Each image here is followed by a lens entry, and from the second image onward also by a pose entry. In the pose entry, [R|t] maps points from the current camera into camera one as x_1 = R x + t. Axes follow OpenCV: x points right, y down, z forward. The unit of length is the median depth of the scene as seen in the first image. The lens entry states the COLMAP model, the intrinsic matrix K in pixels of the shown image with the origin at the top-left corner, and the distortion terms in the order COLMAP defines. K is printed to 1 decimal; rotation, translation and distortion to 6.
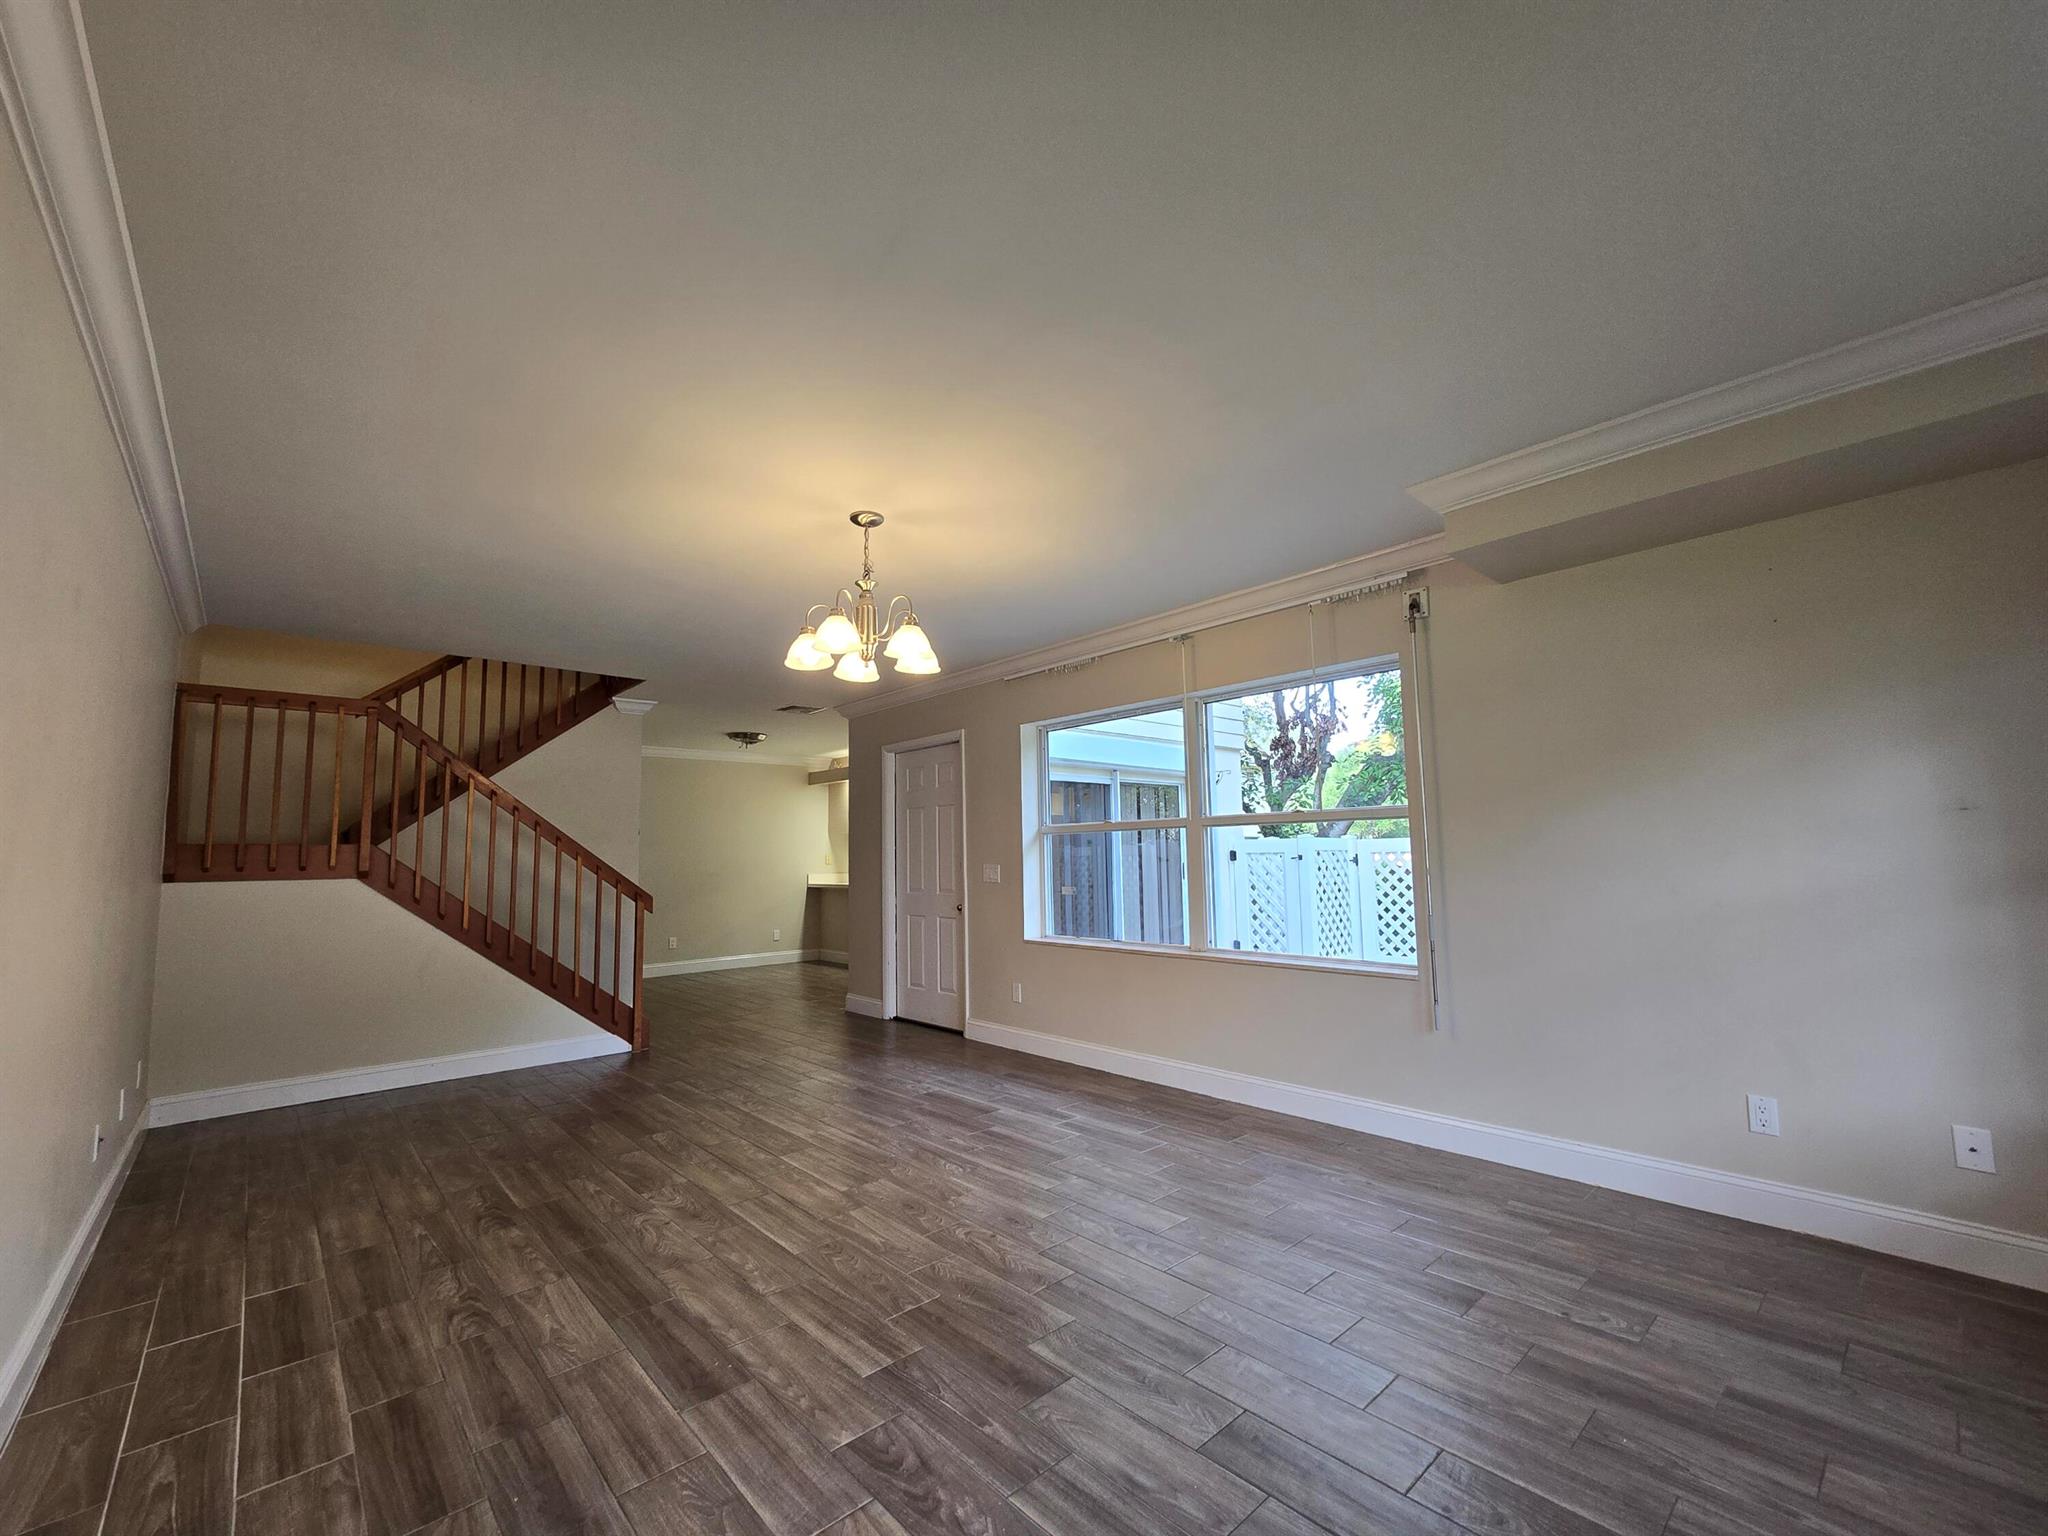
lens RADIAL K [[833.6, 0, 1018.1], [0, 833.6, 777.8], [0, 0, 1]] dist [0.003568, 0.000141]
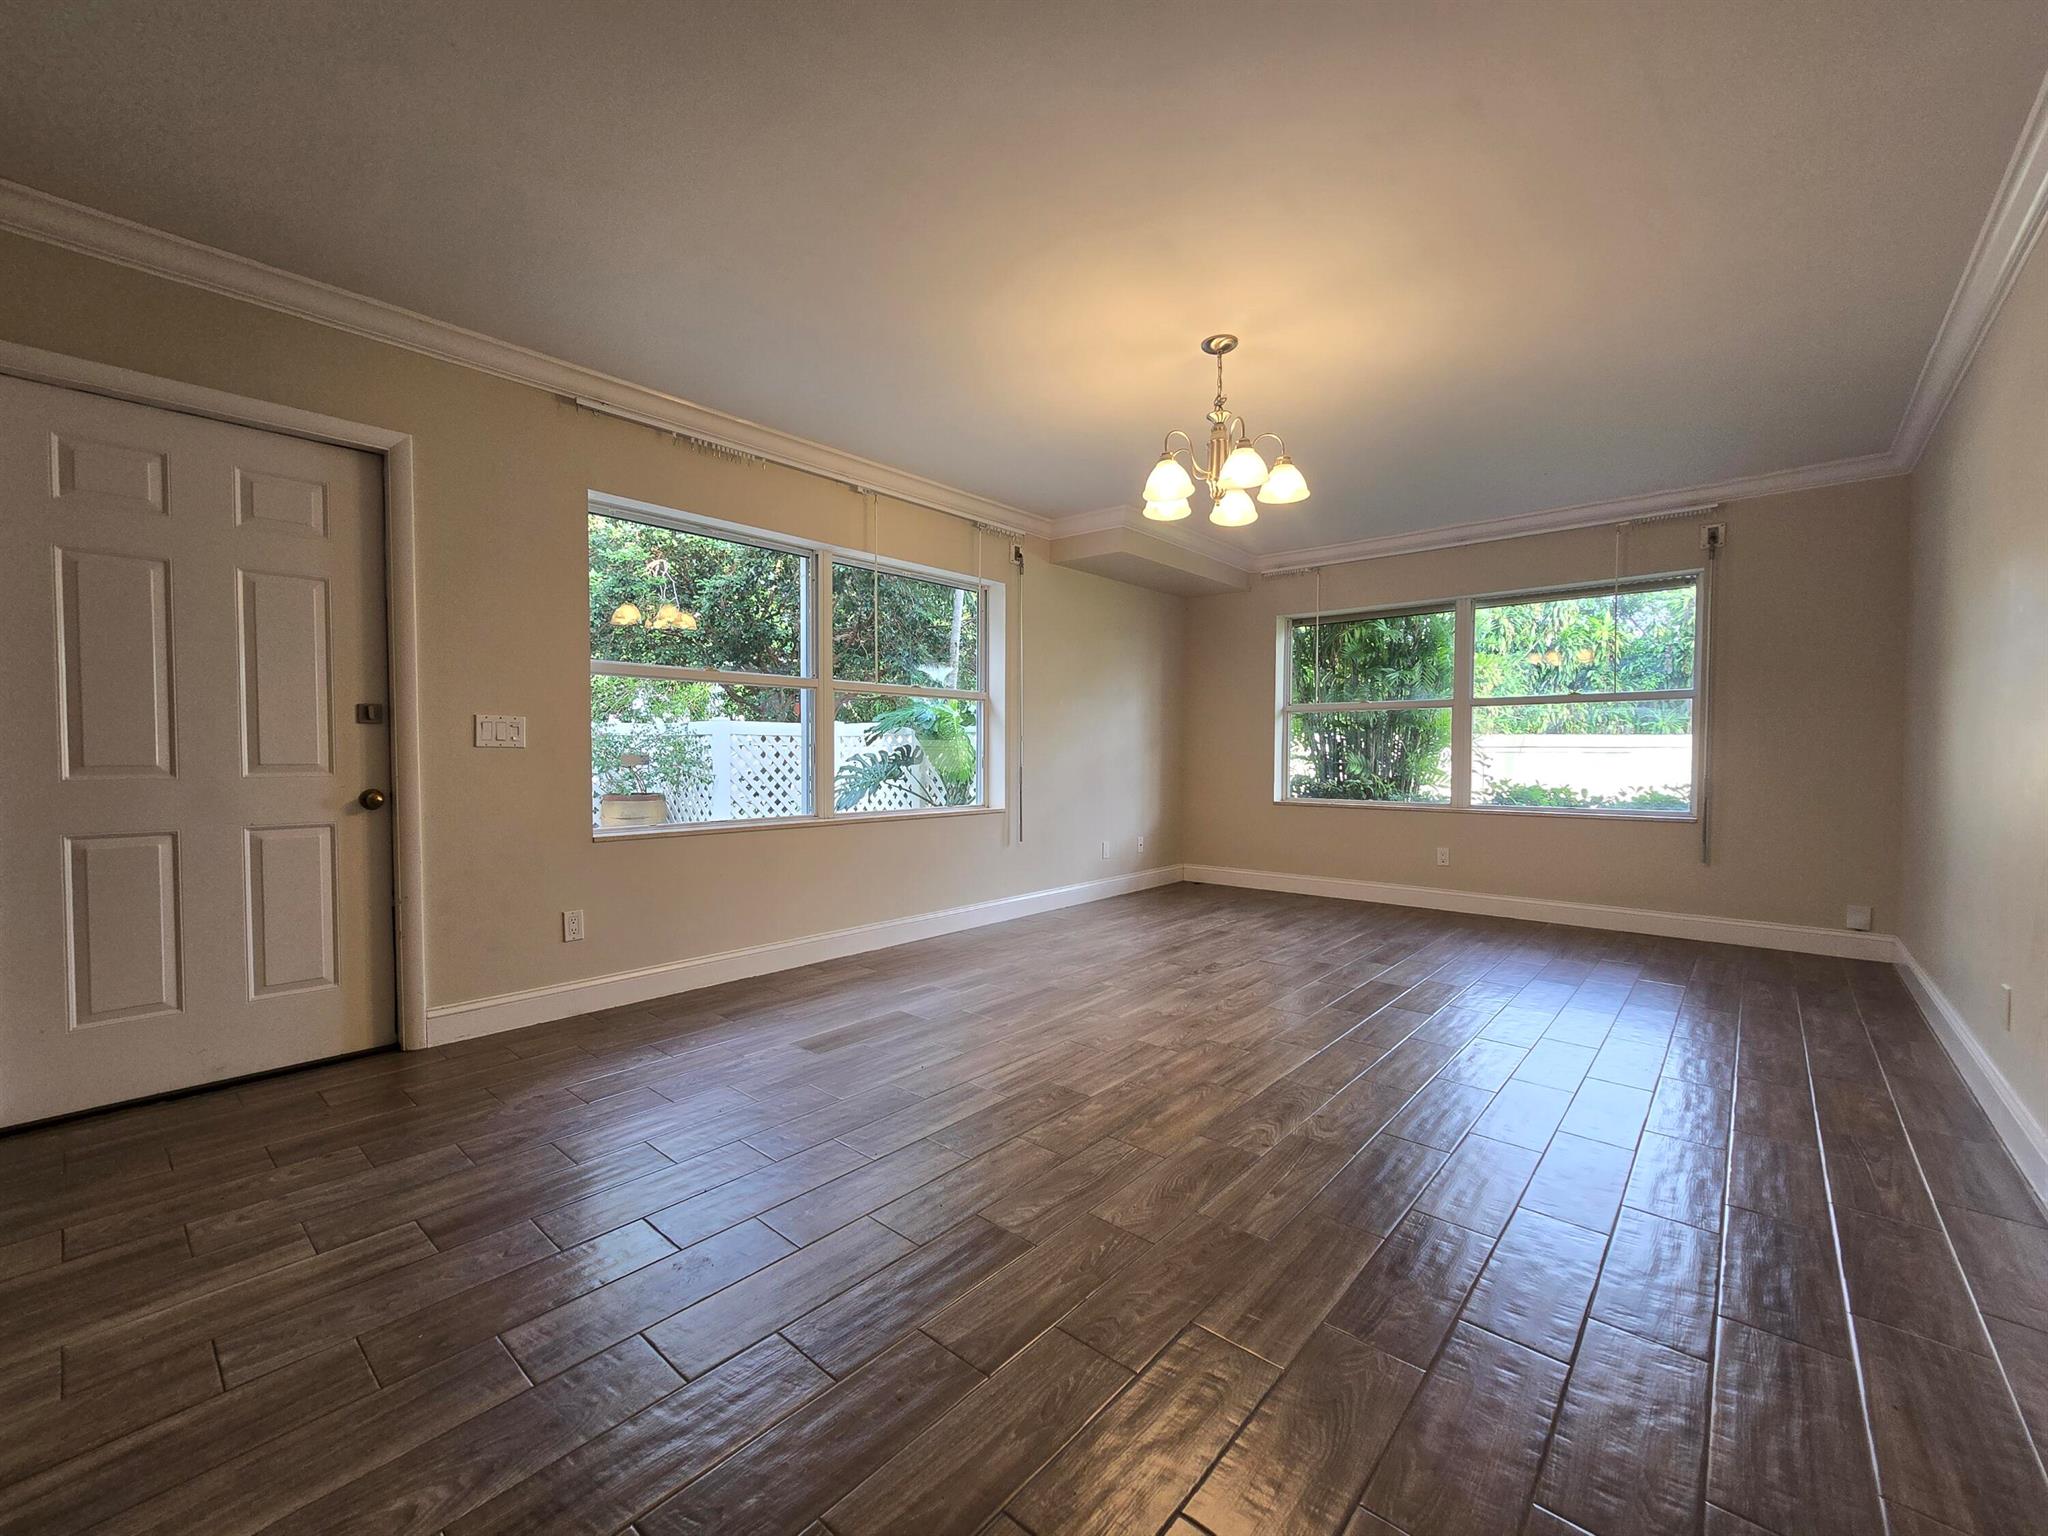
lens RADIAL K [[833.6, 0, 1017.9], [0, 833.6, 766.2], [0, 0, 1]] dist [0.003568, 0.000141]
pose [[-0.109974, 0.001120, 0.993934, -0.948732], [-0.098521, 0.995062, -0.012022, 0.171720], [-0.989040, -0.099246, -0.109320, 1.106680]]
